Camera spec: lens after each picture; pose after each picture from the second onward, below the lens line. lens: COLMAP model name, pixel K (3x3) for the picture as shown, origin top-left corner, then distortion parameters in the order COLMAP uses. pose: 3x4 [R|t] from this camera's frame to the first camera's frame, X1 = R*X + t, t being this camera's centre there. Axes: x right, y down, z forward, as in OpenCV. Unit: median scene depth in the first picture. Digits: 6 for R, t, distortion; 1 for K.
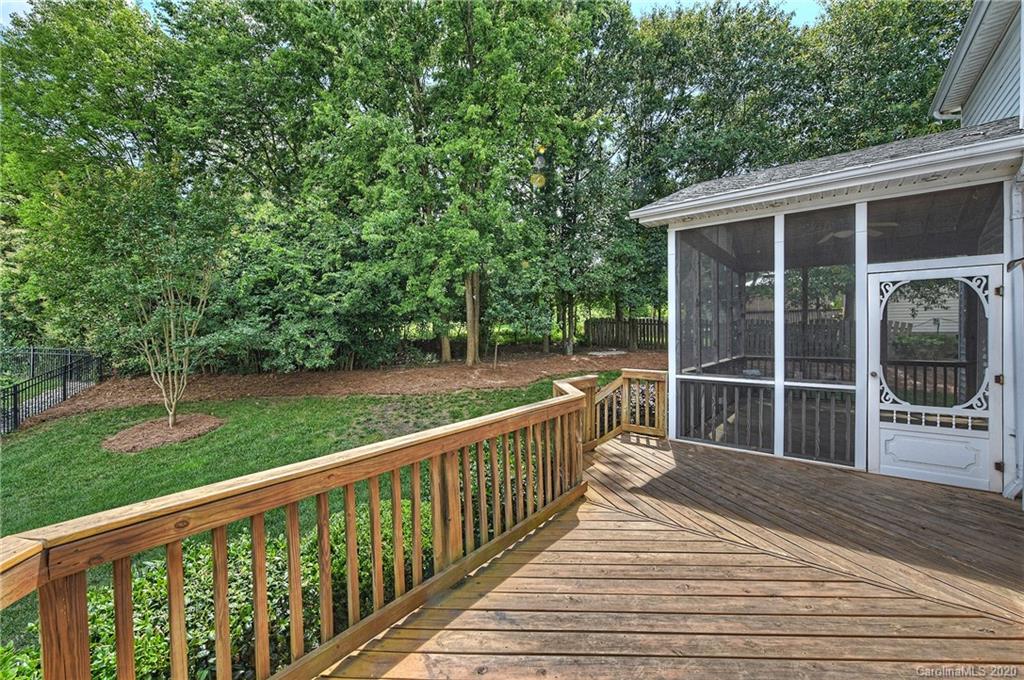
lens RADIAL K [[411.4, 0, 512.0], [0, 411.4, 340.0], [0, 0, 1]] dist [-0.002341, -0.000368]
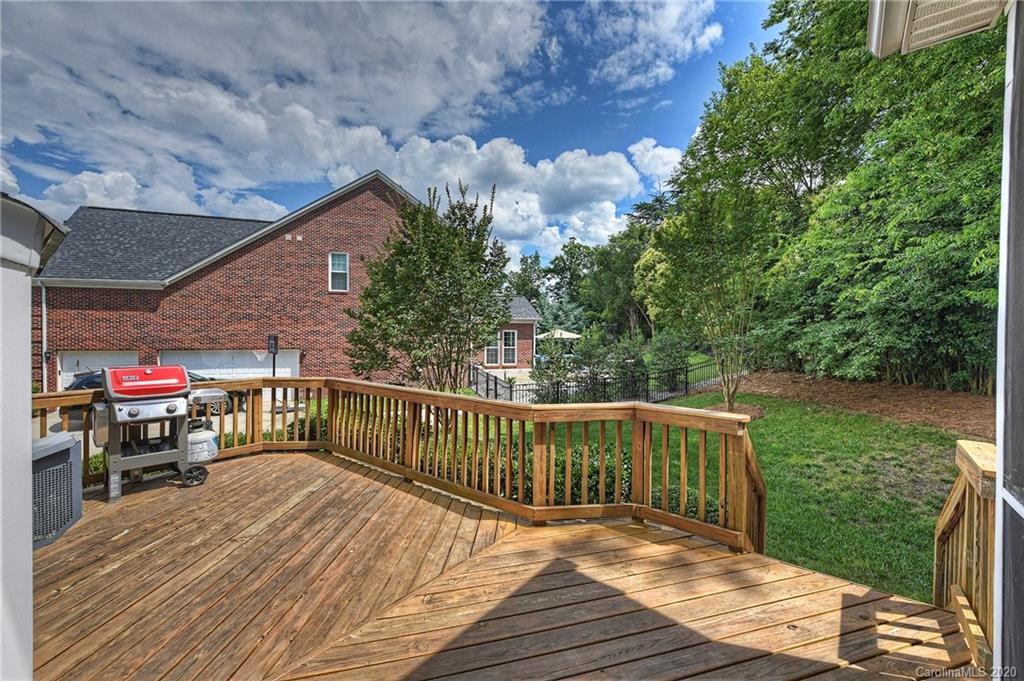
lens RADIAL K [[420.2, 0, 512.0], [0, 420.2, 340.5], [0, 0, 1]] dist [0.001016, 0.000129]
pose [[-0.009806, 0.026972, -0.999588, 0.378320], [-0.028243, 0.999230, 0.027239, -0.010330], [0.999553, 0.028499, -0.009036, 0.344410]]
